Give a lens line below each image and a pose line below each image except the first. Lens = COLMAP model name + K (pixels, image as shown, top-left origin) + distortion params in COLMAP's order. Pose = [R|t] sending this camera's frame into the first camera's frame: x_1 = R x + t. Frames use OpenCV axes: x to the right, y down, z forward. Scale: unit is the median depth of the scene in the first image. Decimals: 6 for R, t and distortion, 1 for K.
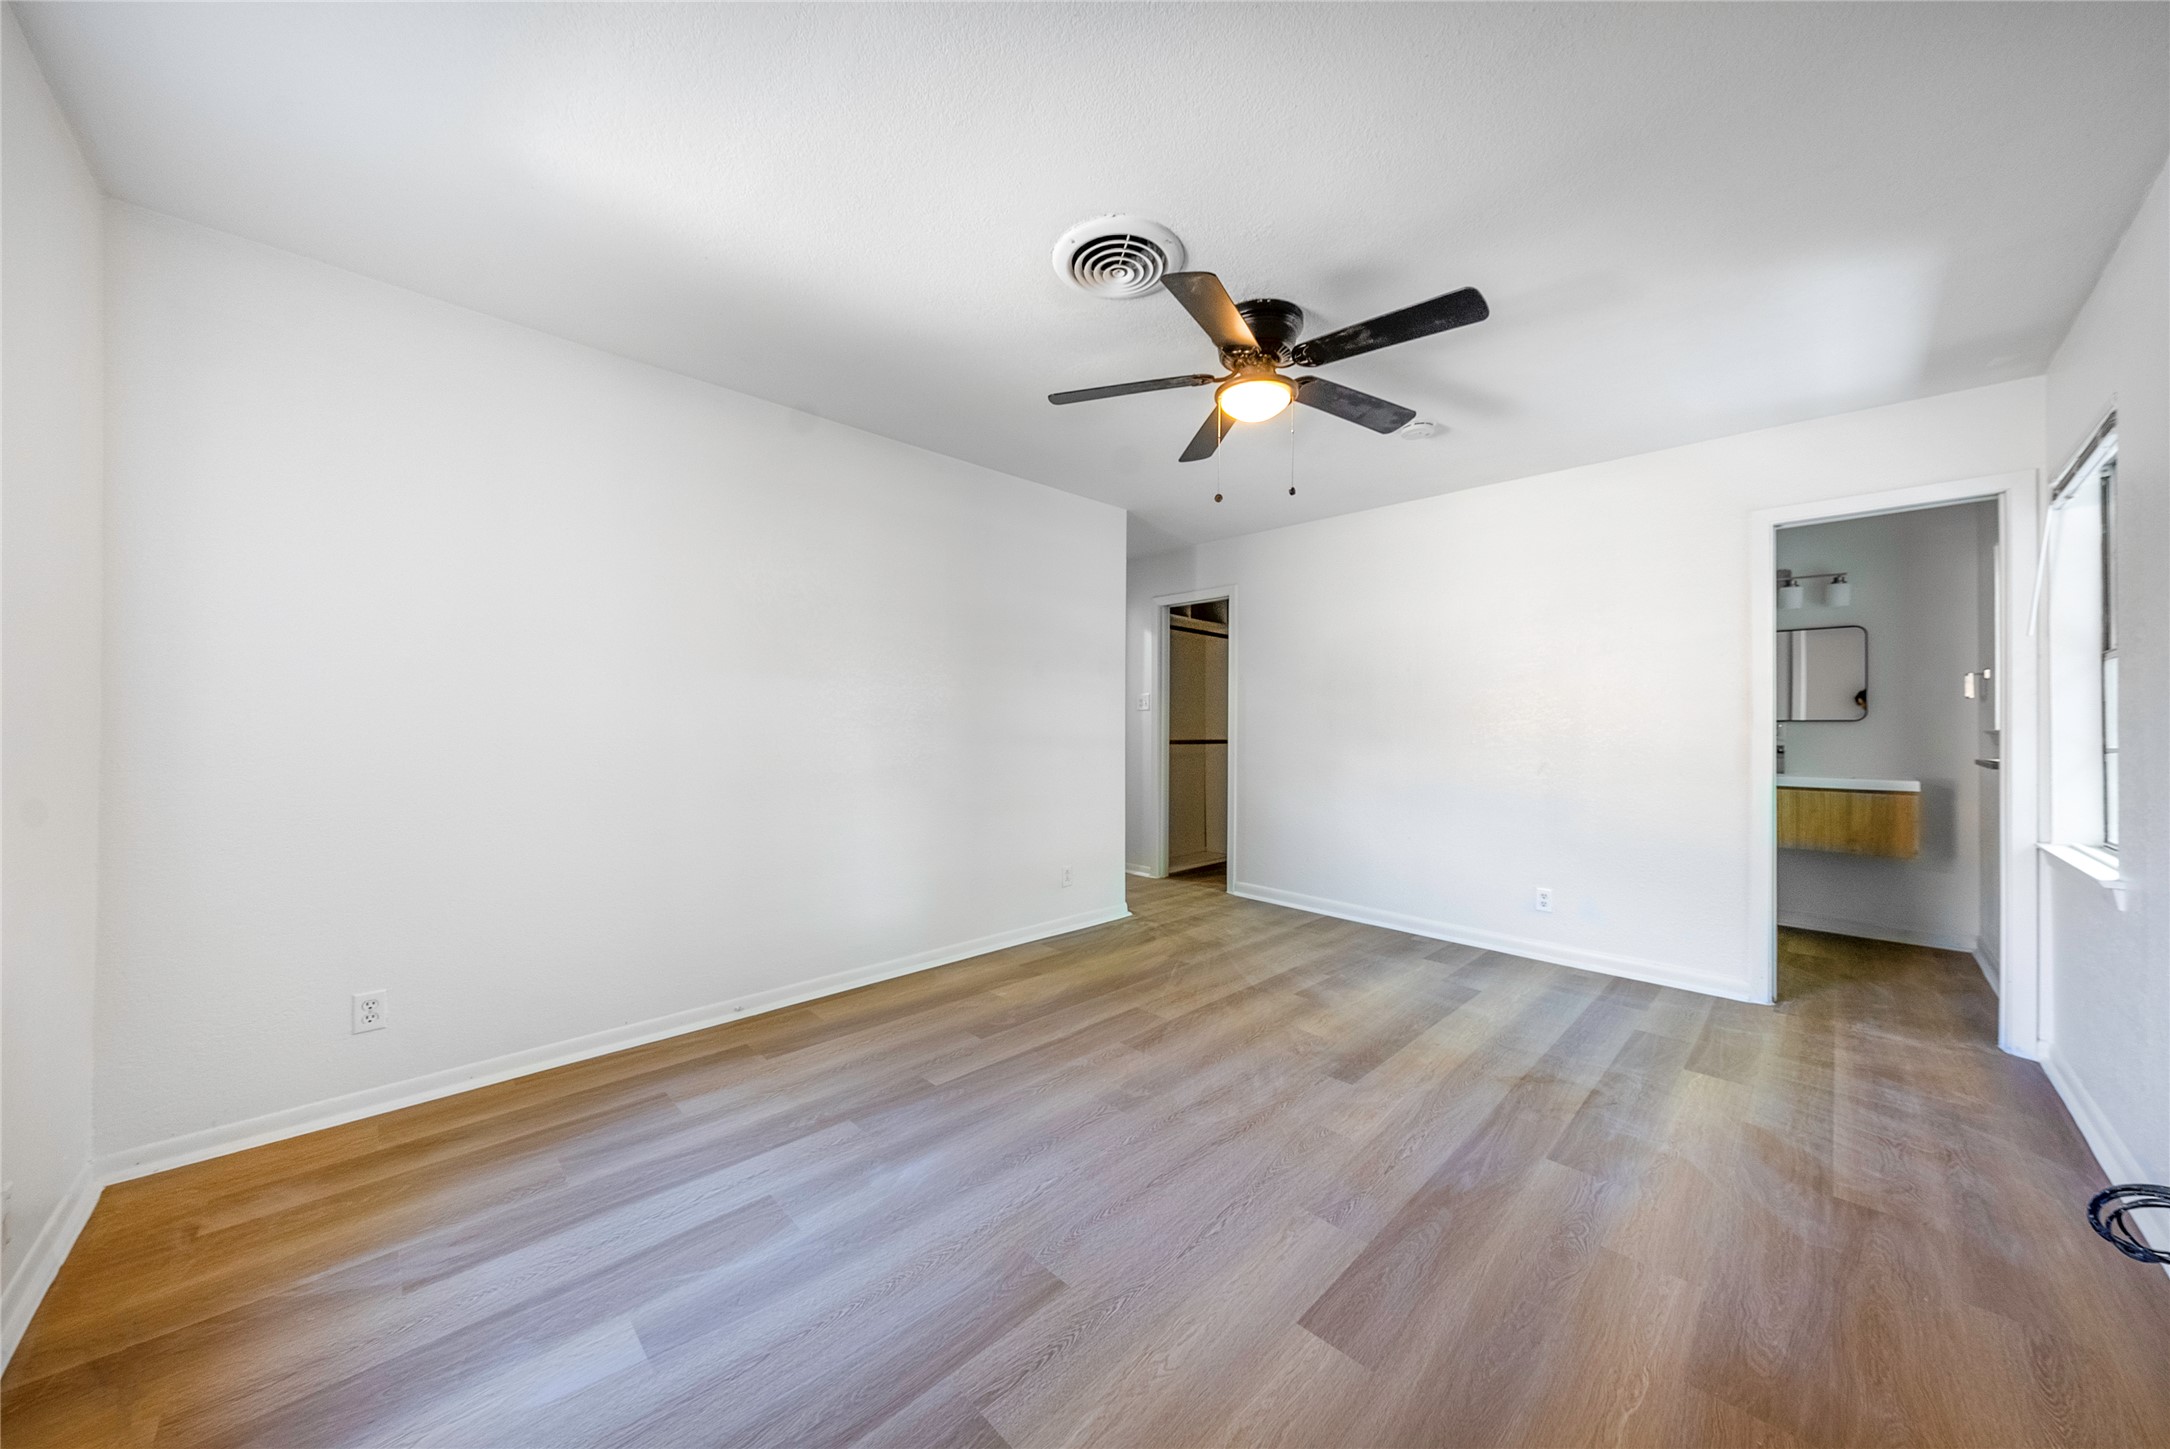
lens RADIAL K [[759.8, 0, 1104.7], [0, 759.8, 724.3], [0, 0, 1]] dist [-0.009914, 0.000032]
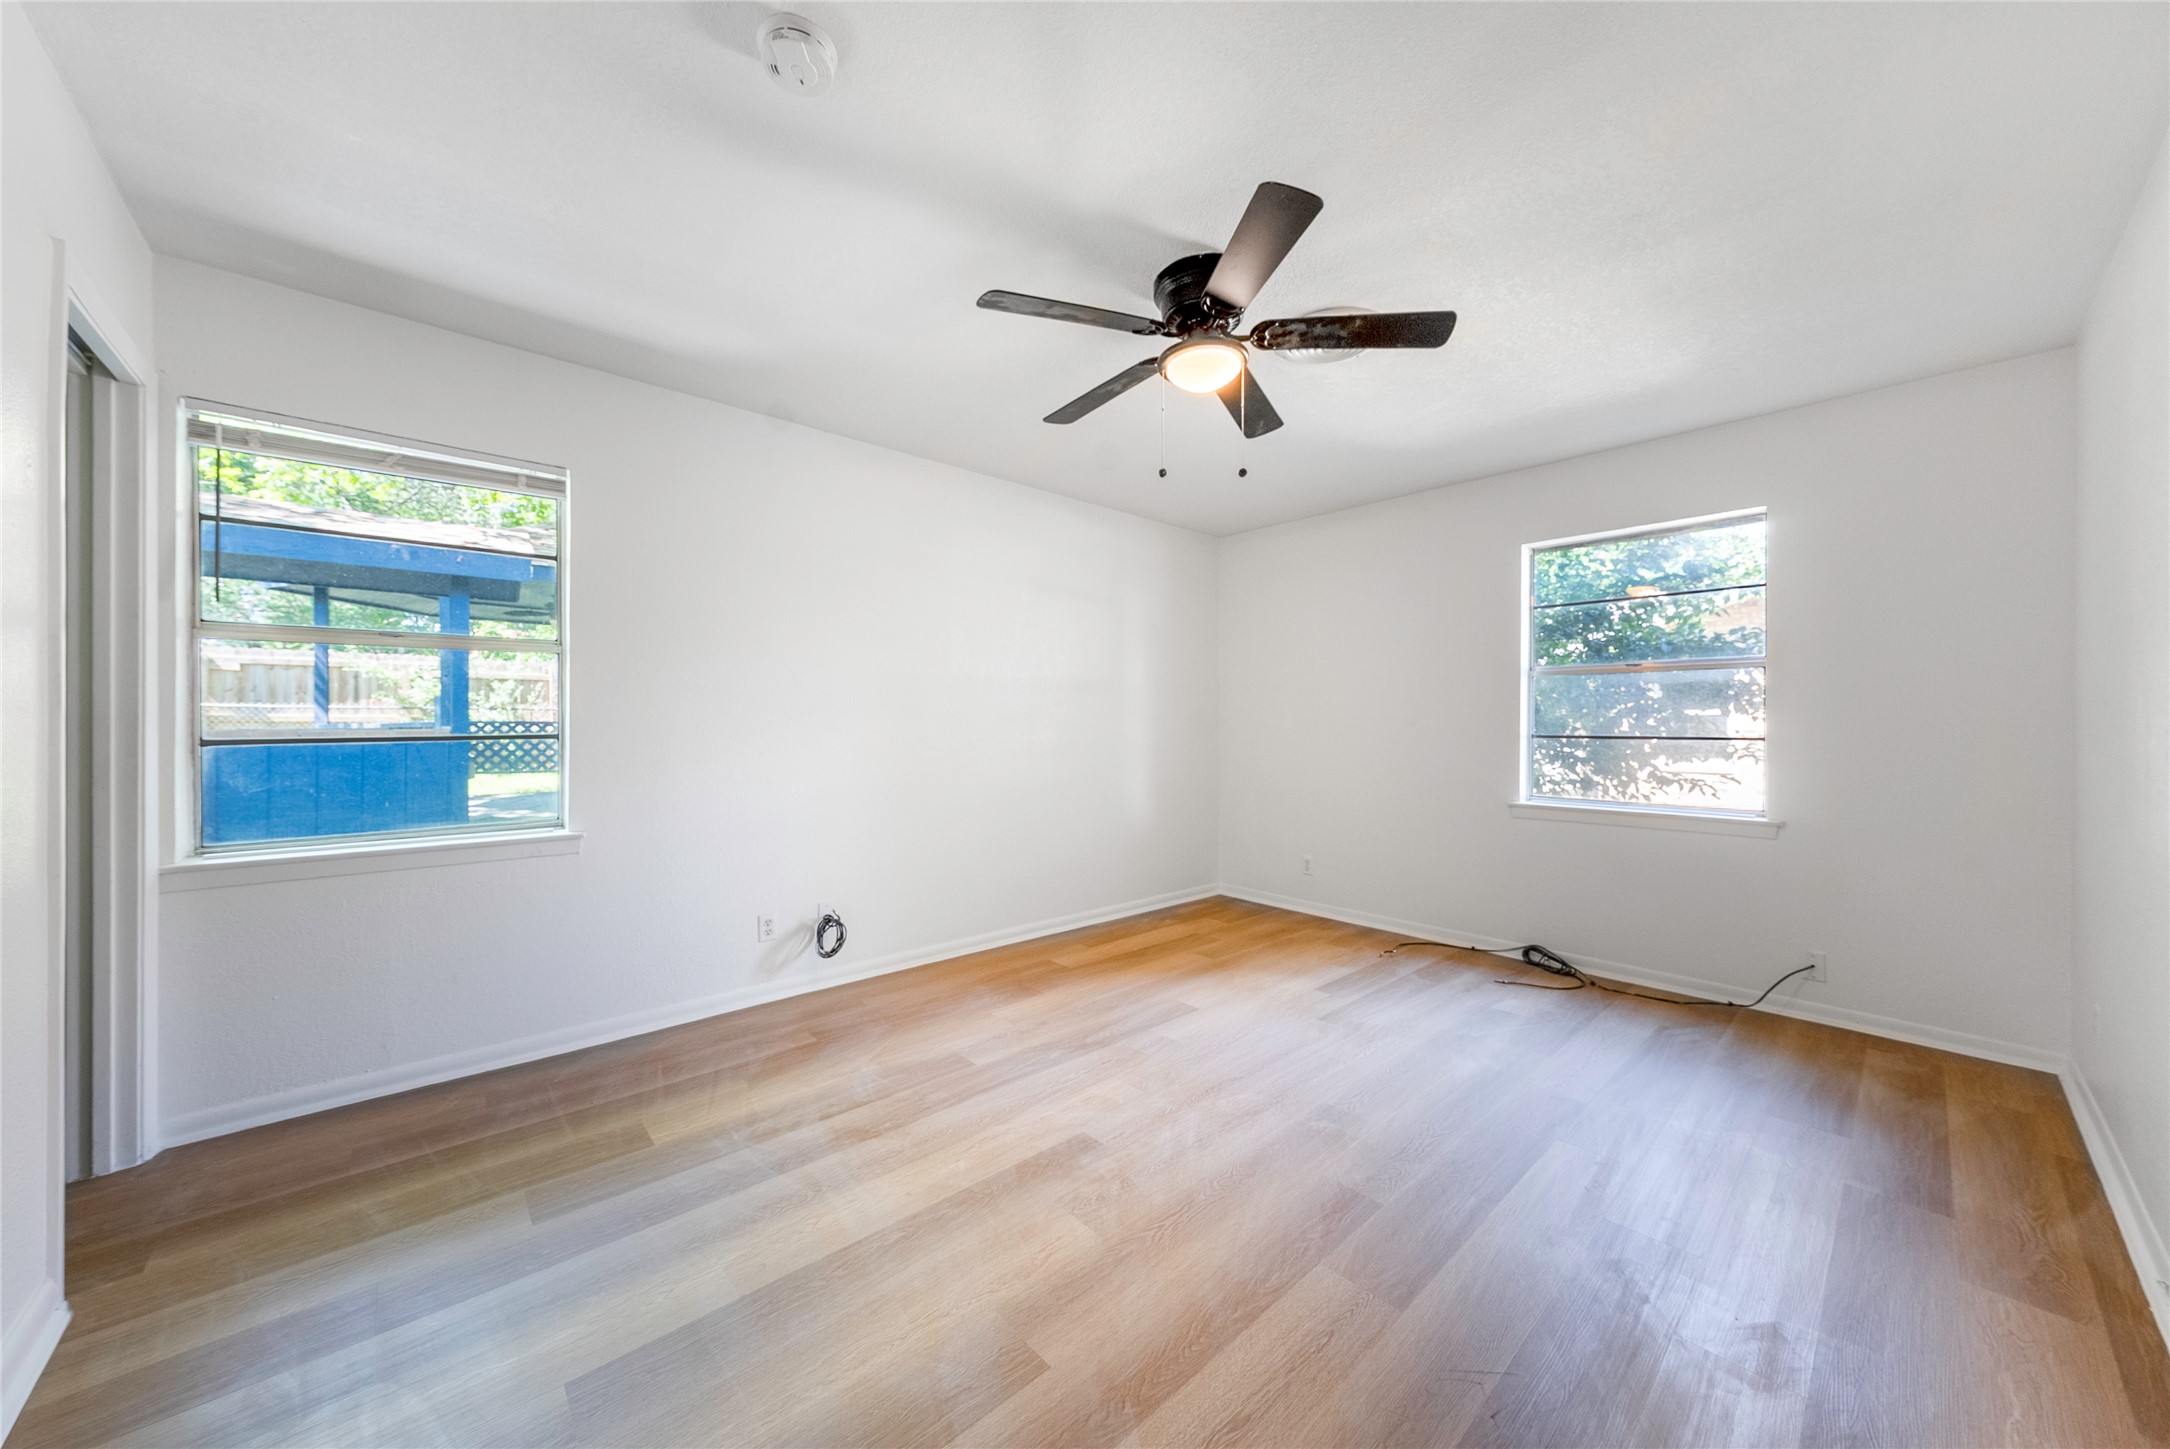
lens RADIAL K [[759.8, 0, 1104.7], [0, 759.8, 724.3], [0, 0, 1]] dist [-0.009914, 0.000032]
pose [[-0.999433, -0.011905, 0.031508, 0.306365], [-0.011915, 0.999929, -0.000125, 0.001923], [-0.031504, -0.000500, -0.999503, 2.062153]]
